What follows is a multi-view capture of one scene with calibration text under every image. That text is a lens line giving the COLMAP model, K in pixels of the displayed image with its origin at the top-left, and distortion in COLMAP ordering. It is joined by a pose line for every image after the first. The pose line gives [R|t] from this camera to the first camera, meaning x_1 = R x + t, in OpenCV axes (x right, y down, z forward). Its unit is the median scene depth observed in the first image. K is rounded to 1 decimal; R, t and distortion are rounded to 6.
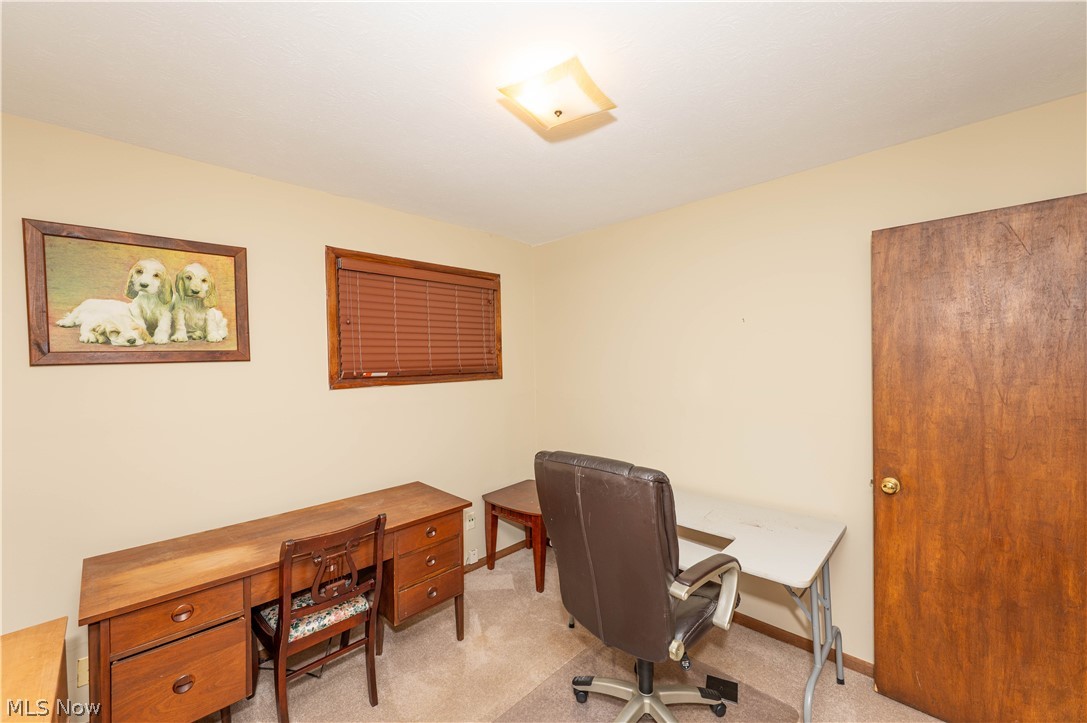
lens RADIAL K [[429.1, 0, 540.5], [0, 429.1, 362.6], [0, 0, 1]] dist [-0.000091, 0.000021]
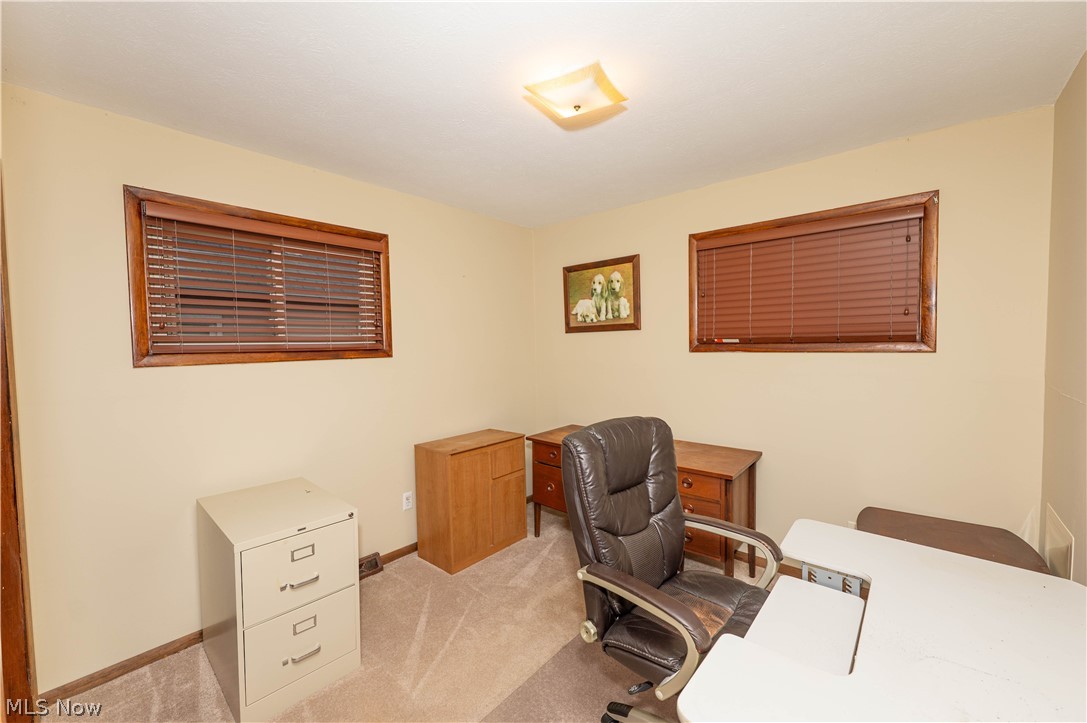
lens RADIAL K [[429.1, 0, 540.5], [0, 429.1, 362.6], [0, 0, 1]] dist [-0.000091, 0.000021]
pose [[0.055767, 0.062576, -0.996481, 0.865306], [0.005306, 0.998001, 0.062968, 0.015652], [0.998430, -0.008799, 0.055323, 0.610628]]
